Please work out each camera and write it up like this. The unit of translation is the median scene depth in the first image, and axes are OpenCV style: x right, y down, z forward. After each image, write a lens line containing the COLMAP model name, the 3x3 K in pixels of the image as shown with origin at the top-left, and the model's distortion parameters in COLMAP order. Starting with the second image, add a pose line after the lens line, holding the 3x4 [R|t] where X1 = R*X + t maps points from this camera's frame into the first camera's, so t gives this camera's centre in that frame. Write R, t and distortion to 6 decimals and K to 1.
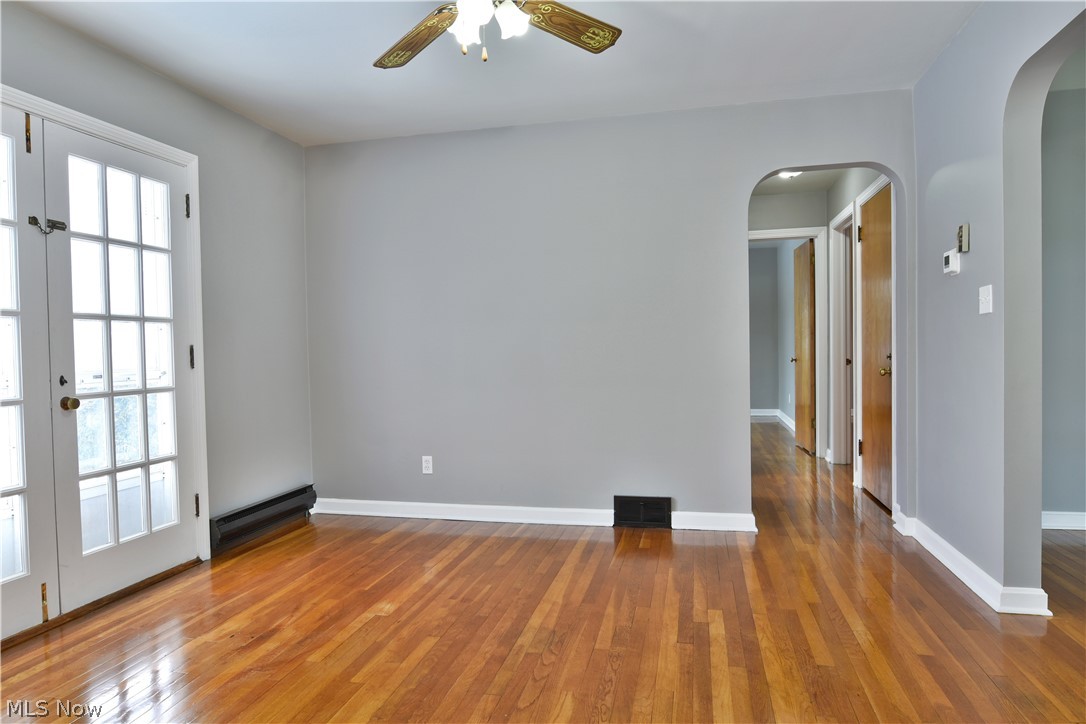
lens RADIAL K [[662.8, 0, 545.8], [0, 662.8, 365.1], [0, 0, 1]] dist [-0.009743, -0.002949]
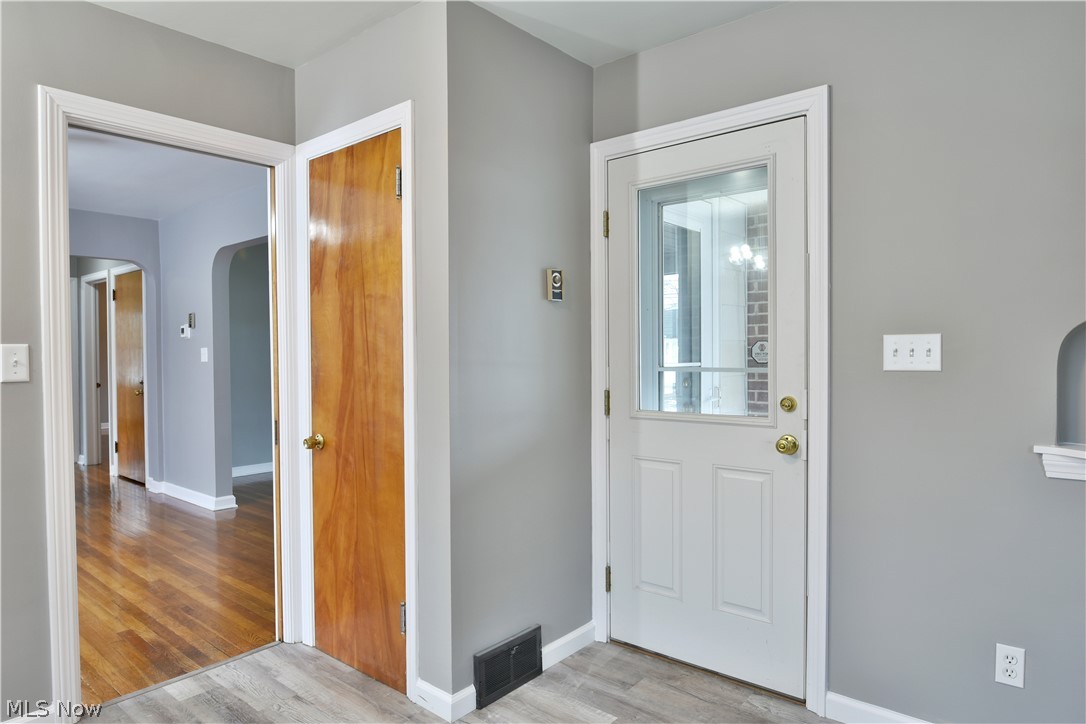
lens RADIAL K [[662.8, 0, 545.8], [0, 662.8, 365.1], [0, 0, 1]] dist [-0.009743, -0.002949]
pose [[0.460803, -0.003608, 0.887495, -0.399753], [0.021064, 0.999755, -0.006873, -0.023339], [-0.887252, 0.021861, 0.460766, -0.527504]]
